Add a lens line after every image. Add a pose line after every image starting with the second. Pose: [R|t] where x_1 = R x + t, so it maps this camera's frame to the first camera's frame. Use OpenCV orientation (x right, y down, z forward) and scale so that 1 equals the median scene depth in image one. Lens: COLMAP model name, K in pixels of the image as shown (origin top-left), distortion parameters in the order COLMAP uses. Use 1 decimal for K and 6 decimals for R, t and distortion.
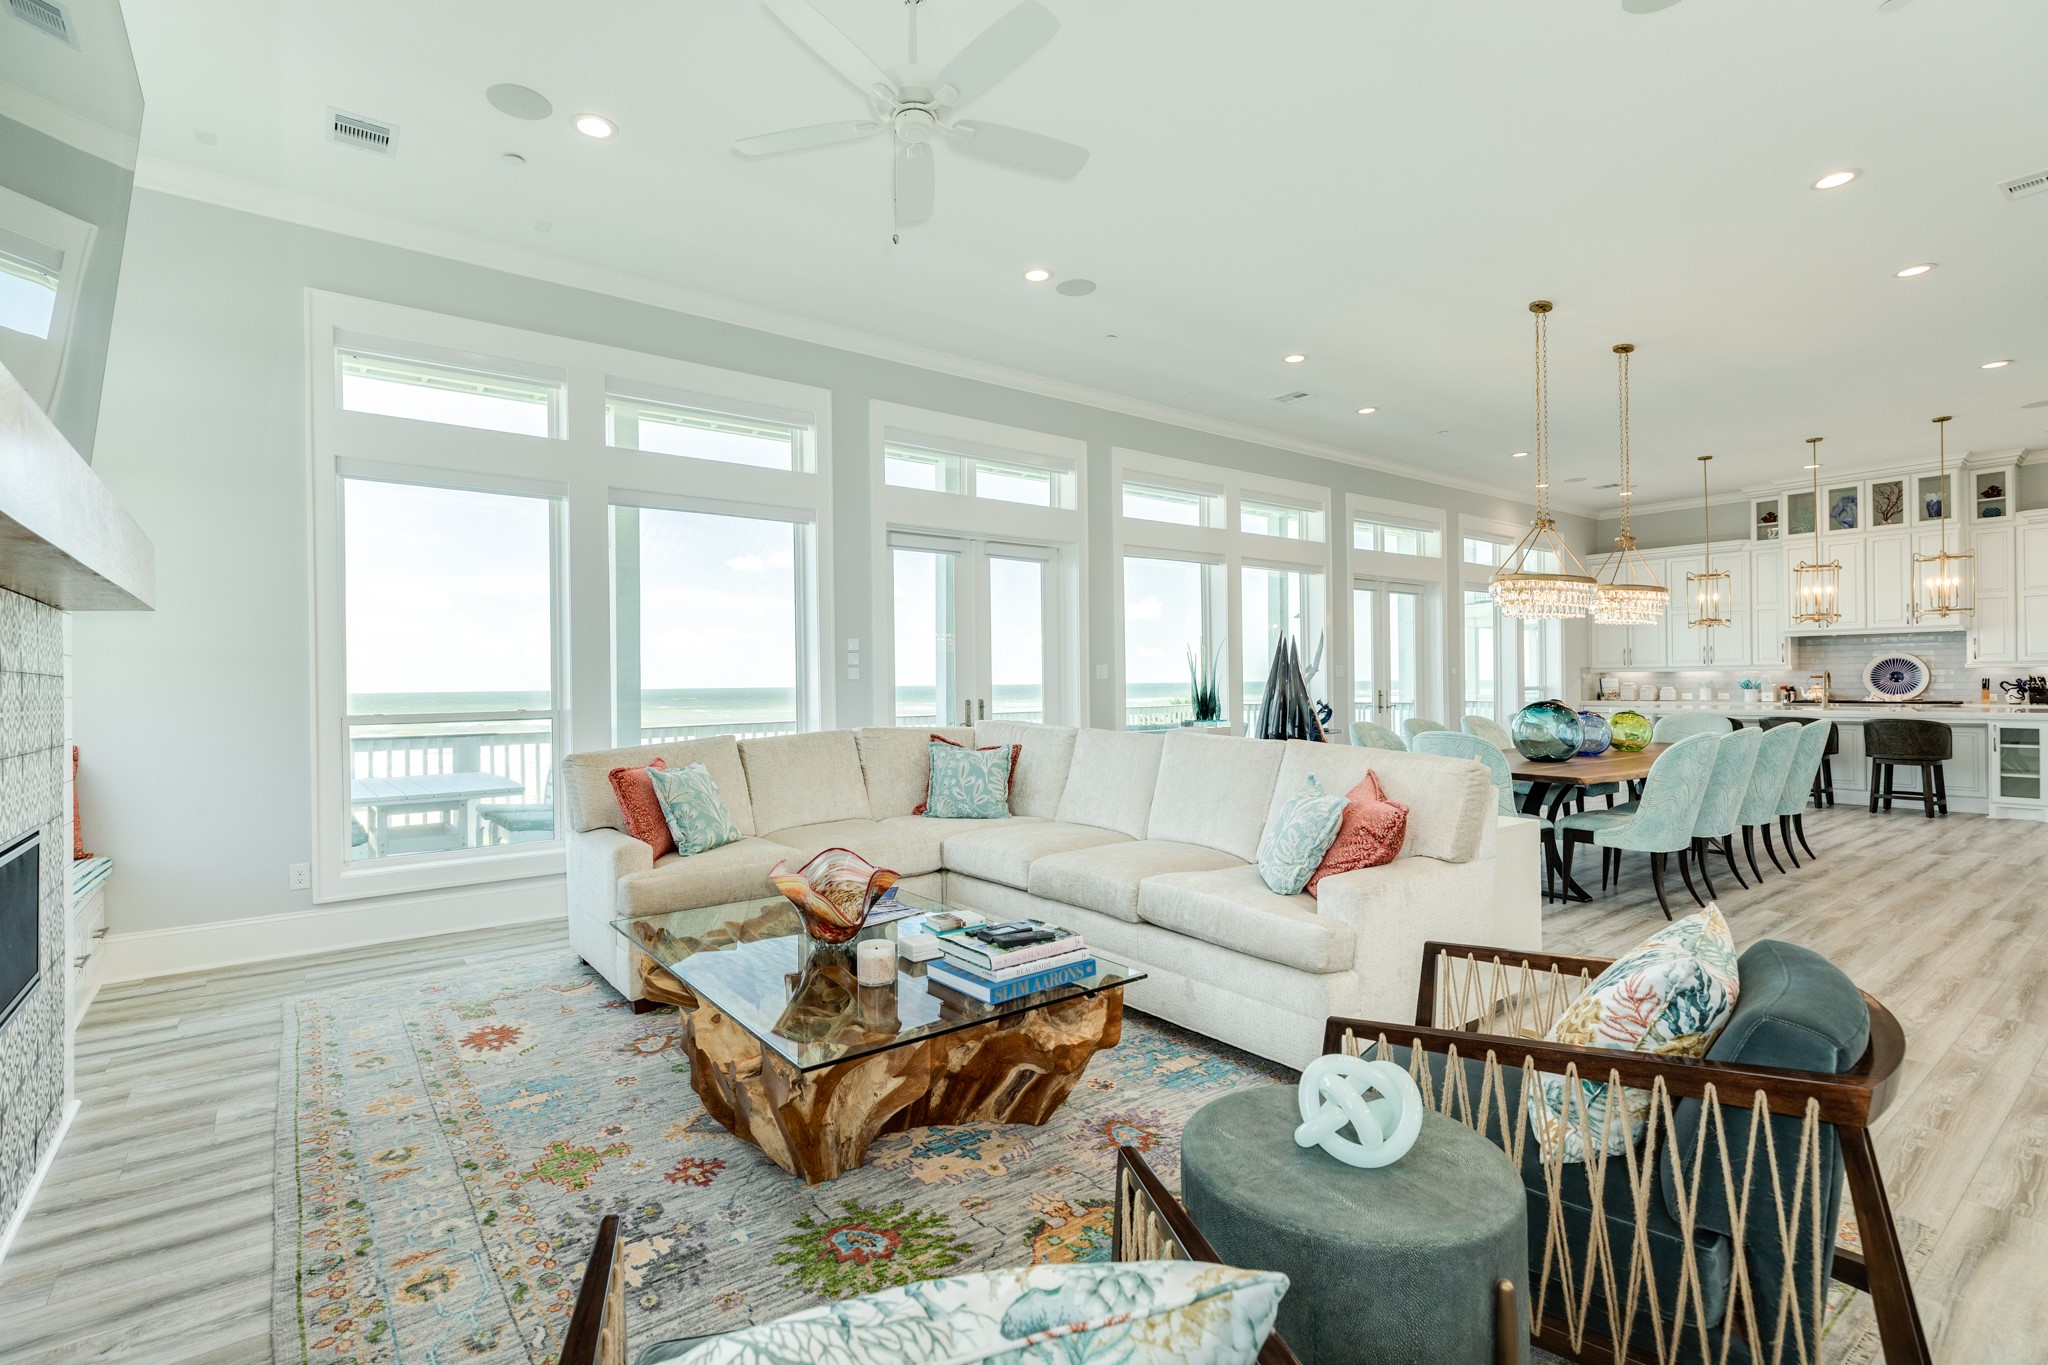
lens RADIAL K [[913.6, 0, 1026.6], [0, 913.6, 688.6], [0, 0, 1]] dist [0.006142, 0.000058]
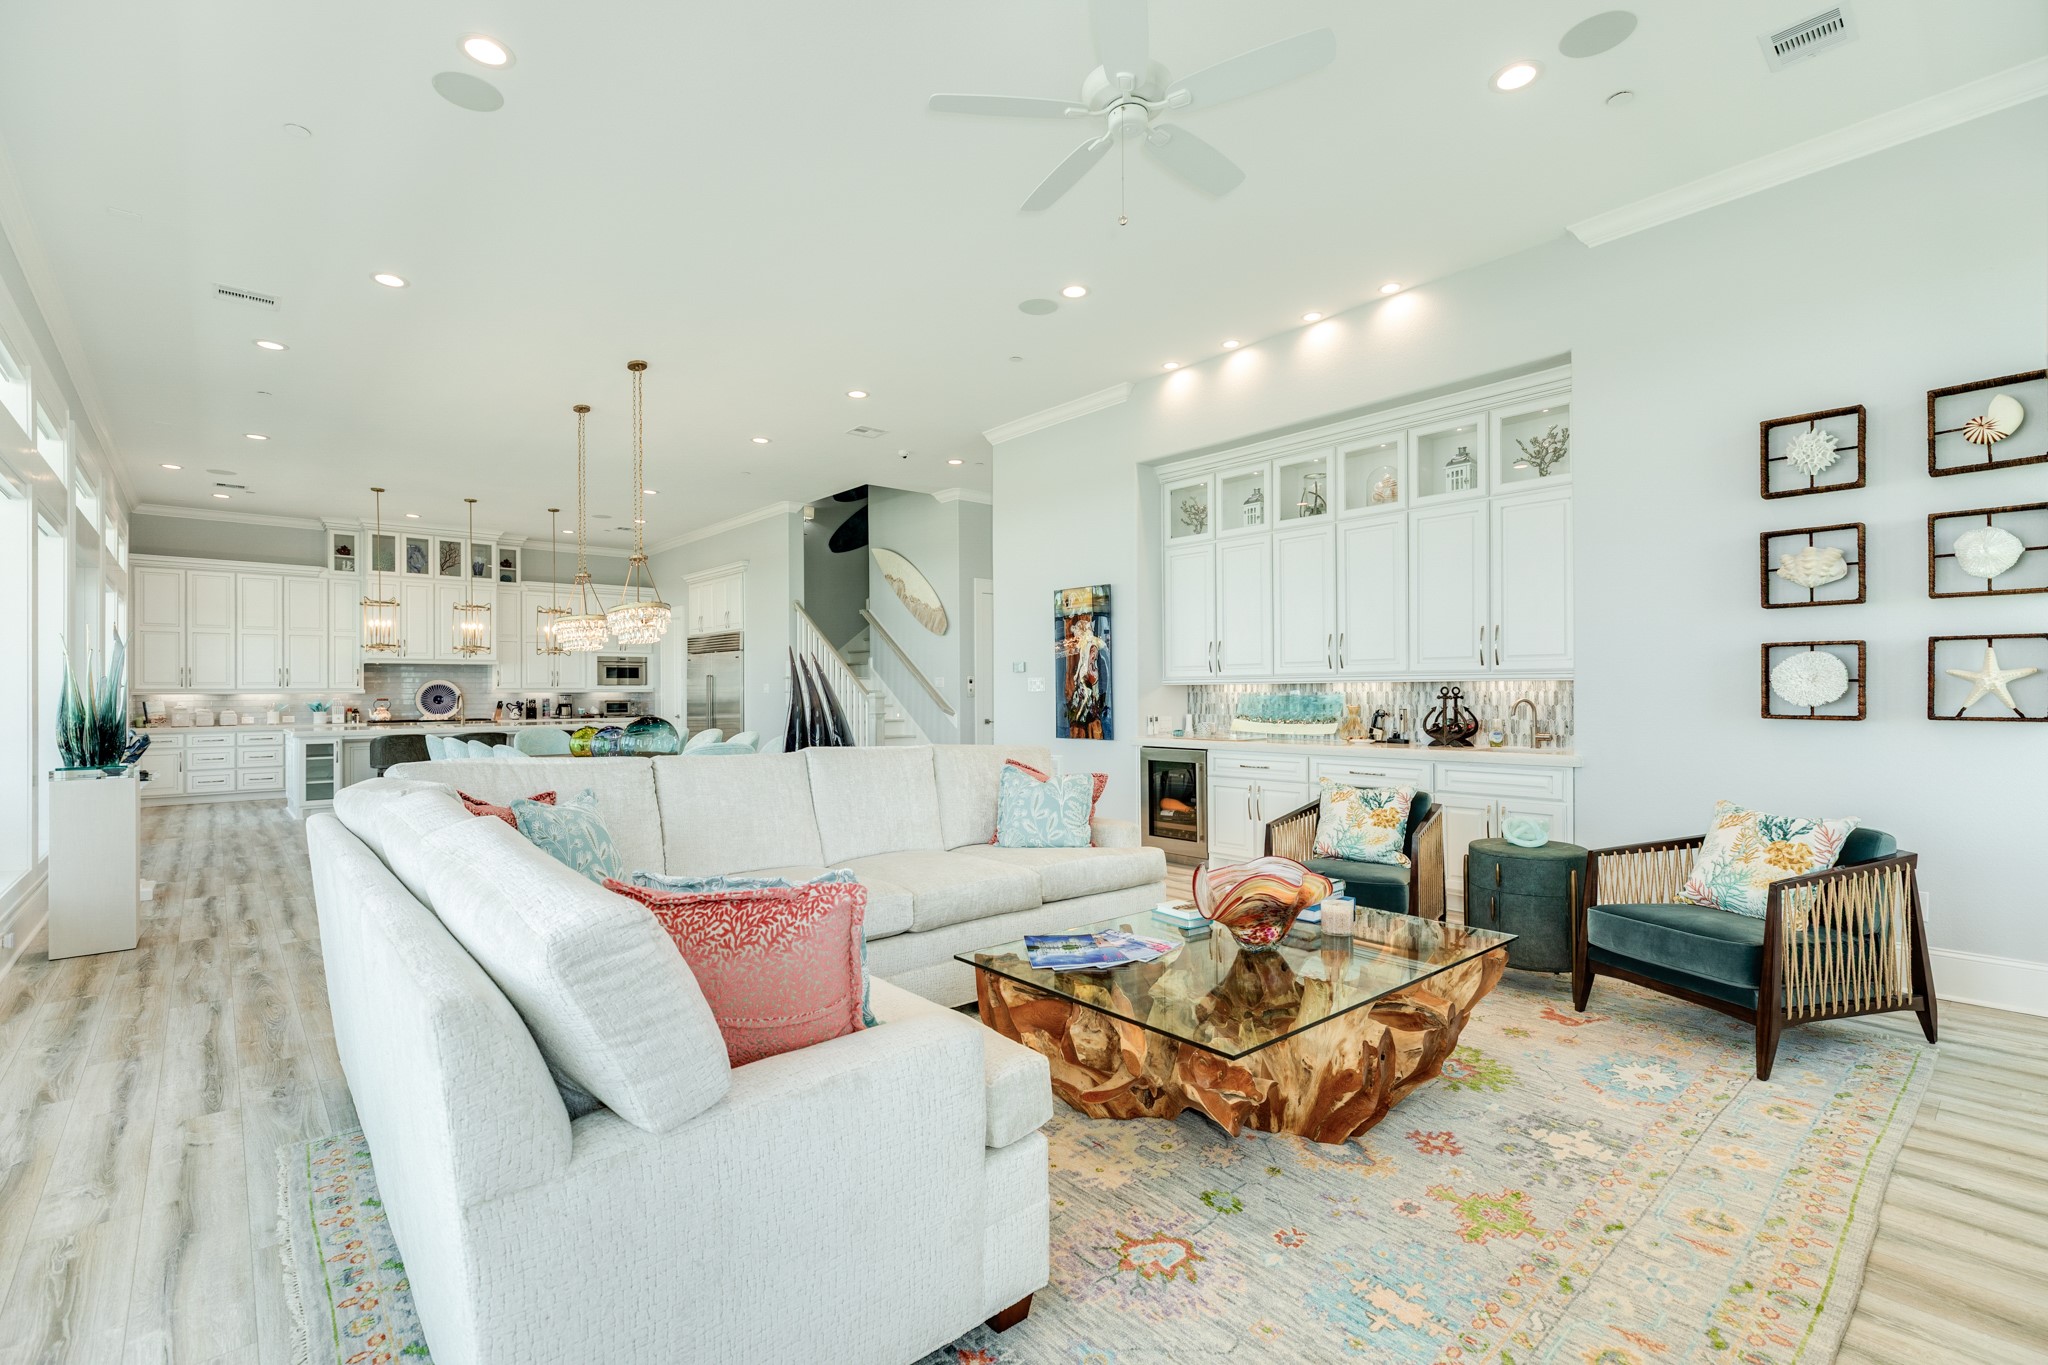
lens RADIAL K [[936.0, 0, 960.8], [0, 936.0, 660.9], [0, 0, 1]] dist [-0.004582, 0.000421]
pose [[-0.018706, 0.046319, 0.998752, -0.321573], [0.015392, 0.998821, -0.046034, 0.003648], [-0.999707, 0.014511, -0.019397, 0.345816]]
